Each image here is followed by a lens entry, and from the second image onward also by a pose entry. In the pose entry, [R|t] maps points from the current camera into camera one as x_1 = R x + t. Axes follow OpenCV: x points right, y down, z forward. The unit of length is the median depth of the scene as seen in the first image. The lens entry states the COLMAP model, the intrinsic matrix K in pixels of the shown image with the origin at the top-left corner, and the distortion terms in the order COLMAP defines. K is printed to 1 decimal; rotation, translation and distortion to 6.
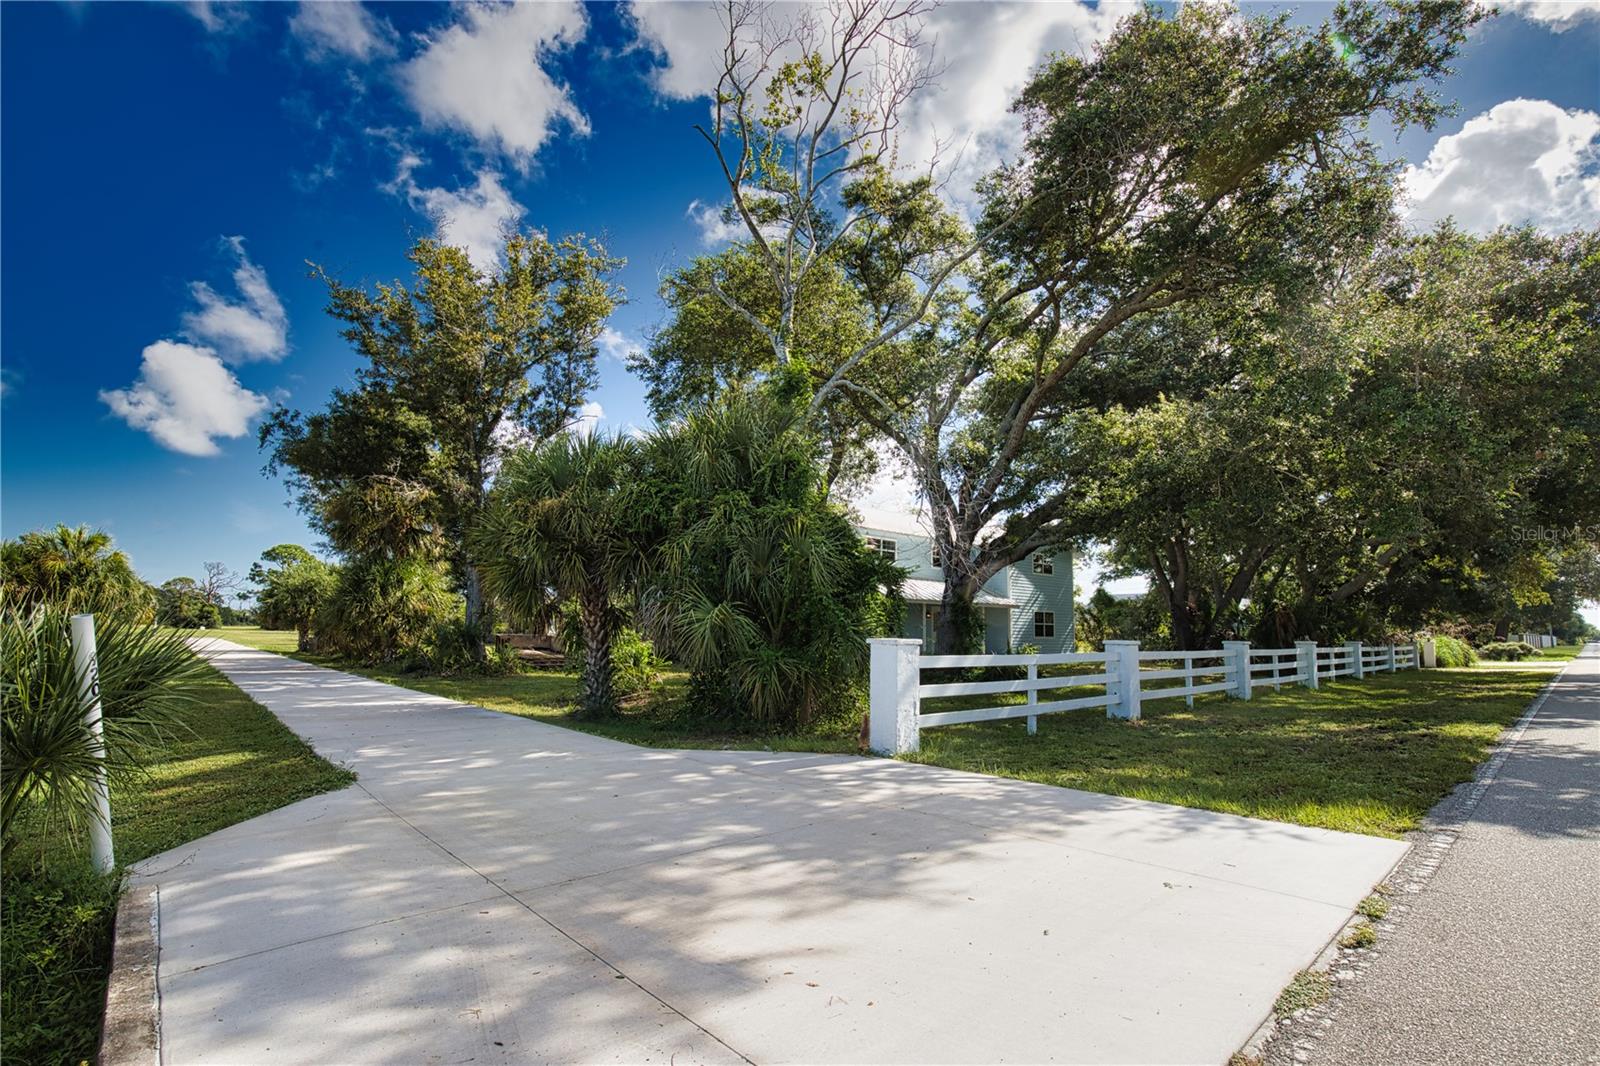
lens RADIAL K [[730.2, 0, 806.5], [0, 730.2, 540.9], [0, 0, 1]] dist [-0.041345, 0.009512]
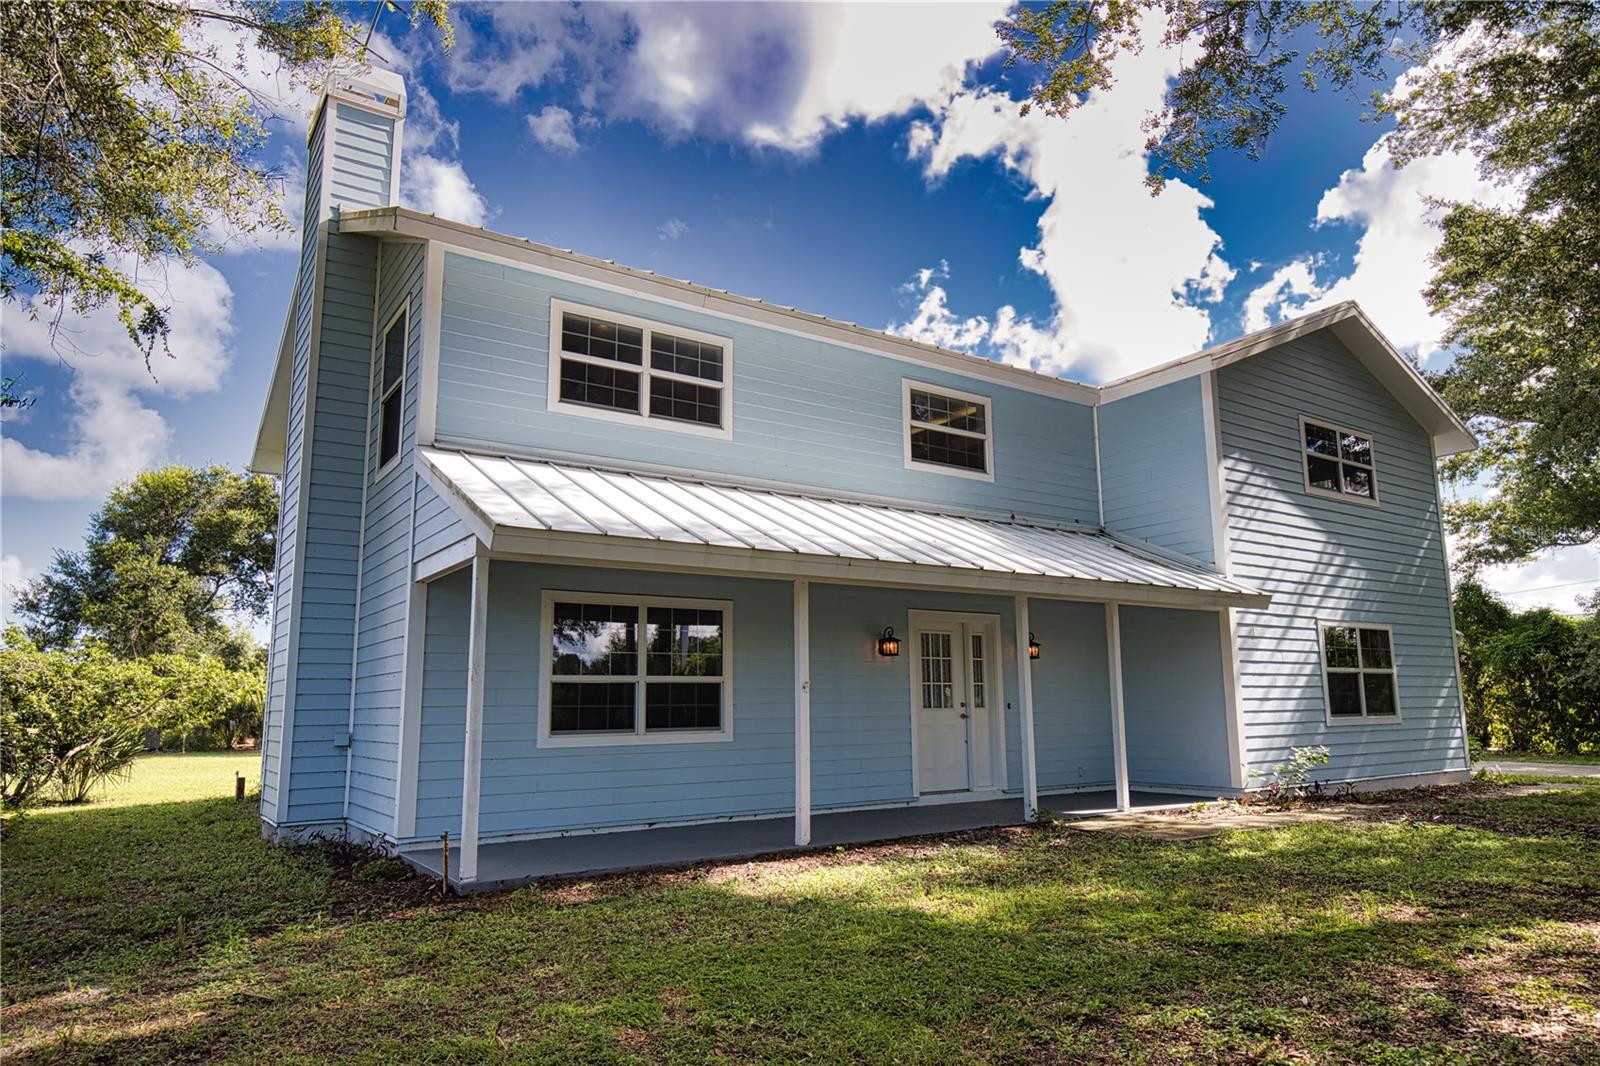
lens RADIAL K [[1072.0, 0, 805.4], [0, 1072.0, 531.7], [0, 0, 1]] dist [0.022784, 0.003717]
pose [[0.992449, -0.046457, -0.113521, 0.173312], [0.042745, 0.998476, -0.034912, 0.070580], [0.114970, 0.029796, 0.992922, 0.599136]]
